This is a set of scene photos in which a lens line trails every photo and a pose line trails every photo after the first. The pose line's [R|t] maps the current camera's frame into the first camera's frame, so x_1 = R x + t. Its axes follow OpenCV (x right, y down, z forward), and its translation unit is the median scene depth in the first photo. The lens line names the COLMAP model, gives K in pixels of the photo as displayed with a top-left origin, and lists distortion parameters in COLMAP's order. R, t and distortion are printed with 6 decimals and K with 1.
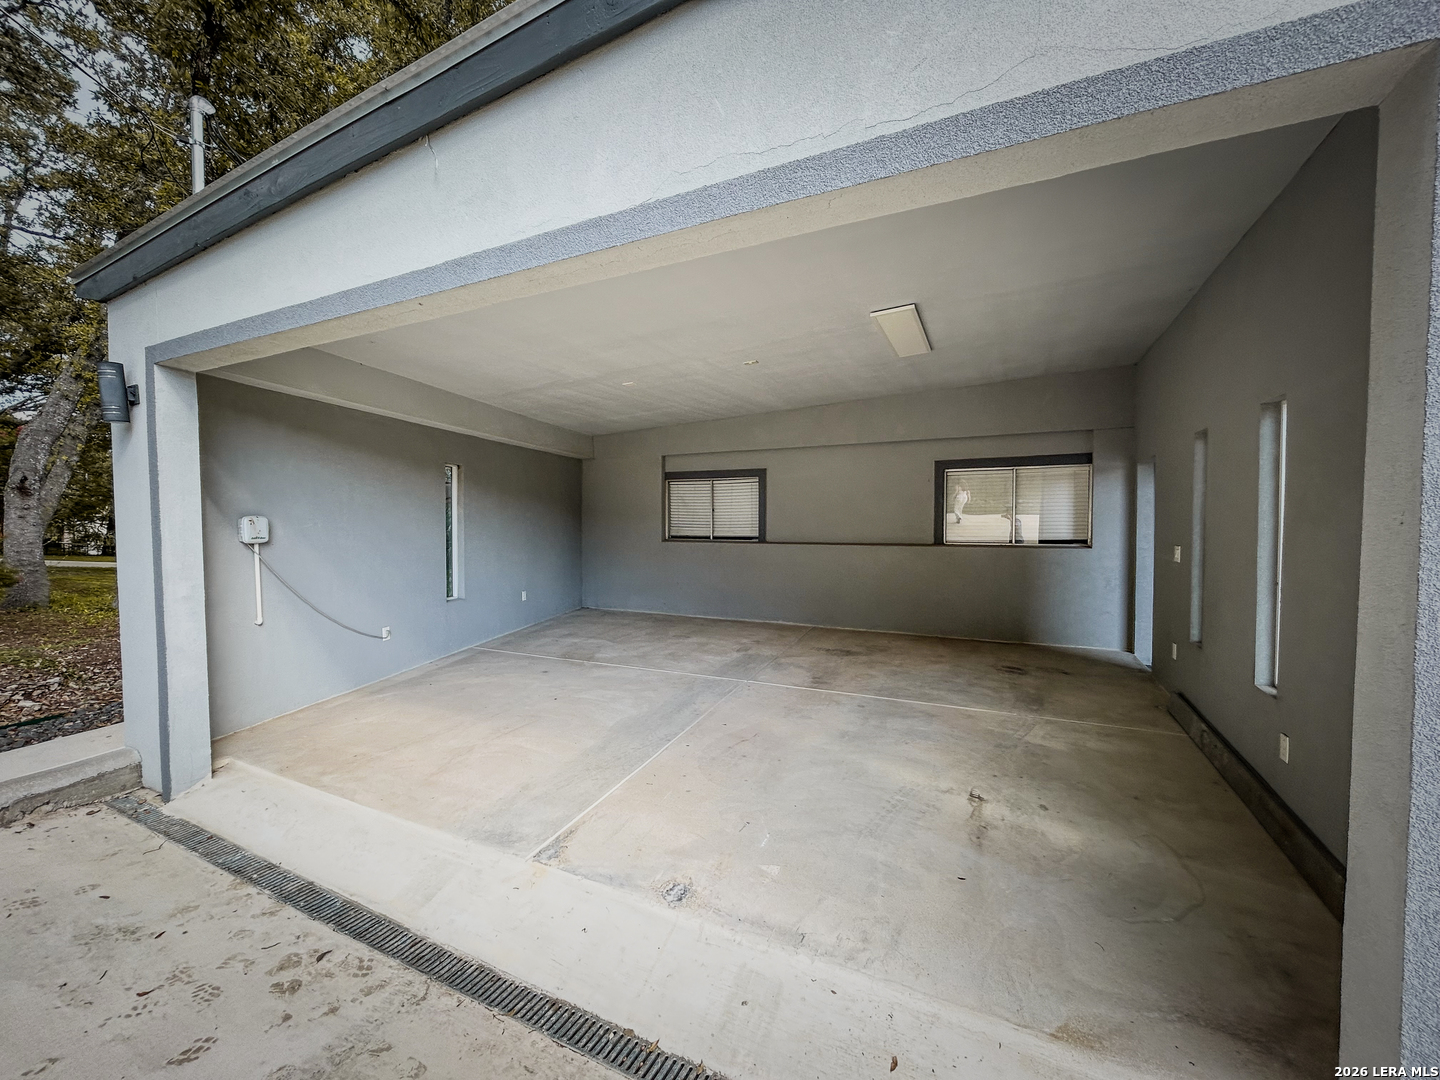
lens RADIAL K [[581.1, 0, 717.5], [0, 581.1, 534.5], [0, 0, 1]] dist [-0.003634, 0.001122]
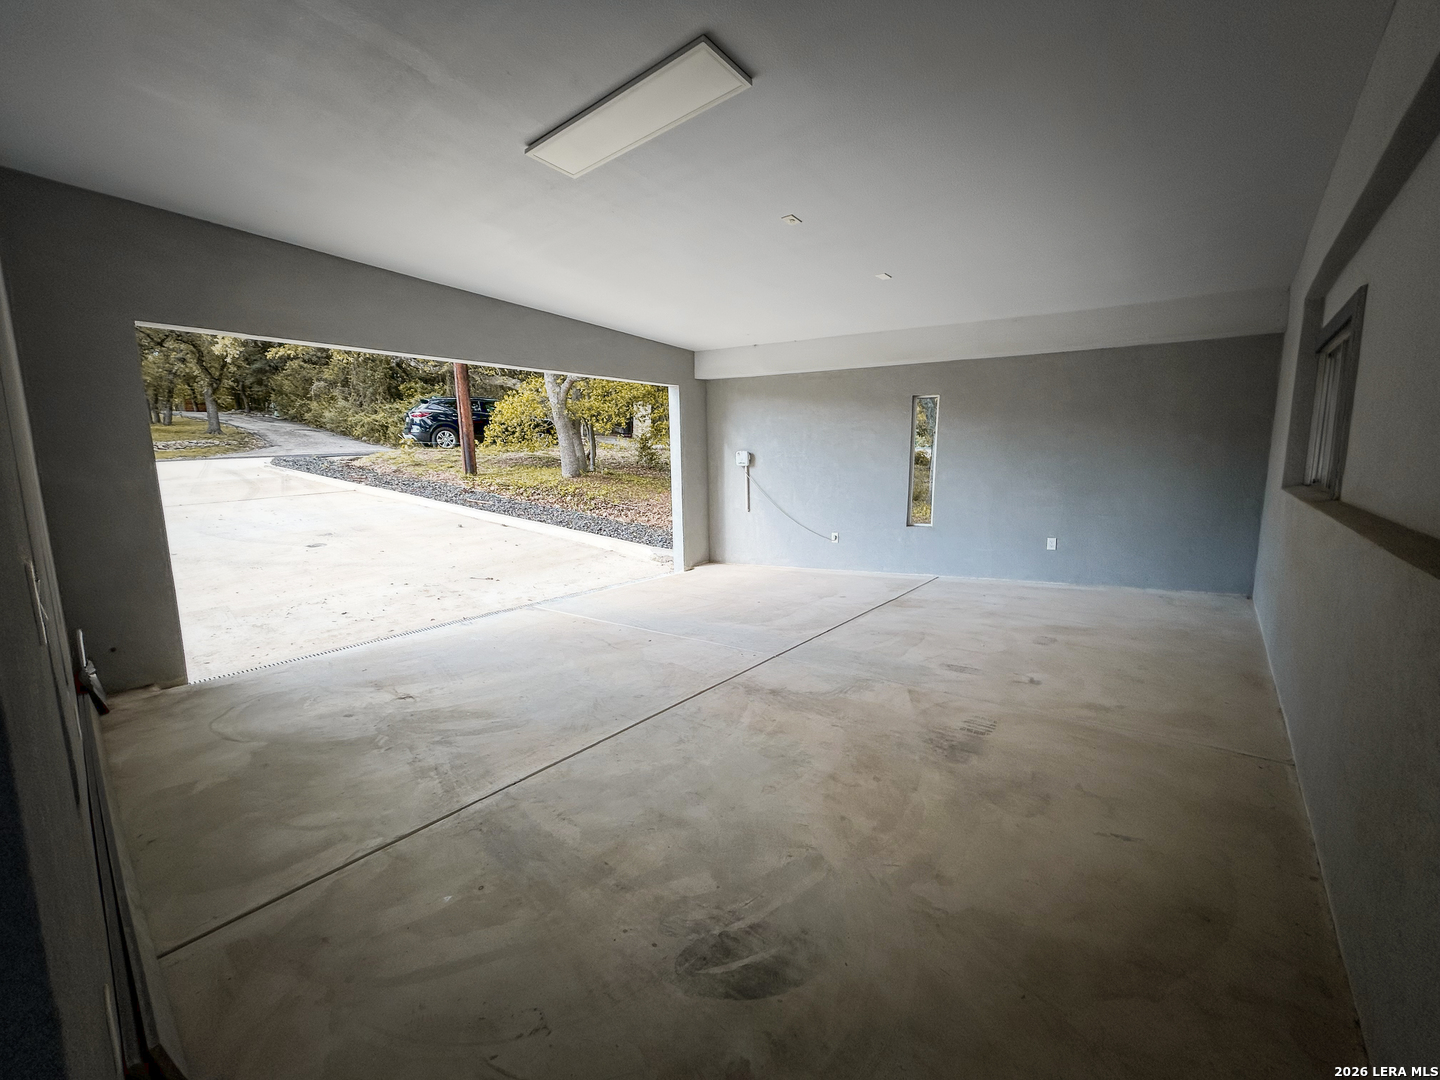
lens RADIAL K [[581.1, 0, 718.7], [0, 581.1, 546.1], [0, 0, 1]] dist [-0.003634, 0.001122]
pose [[-0.251497, 0.150371, -0.956106, 0.936140], [-0.010351, 0.987383, 0.158012, -0.020689], [0.967803, 0.049637, -0.246767, 1.303666]]
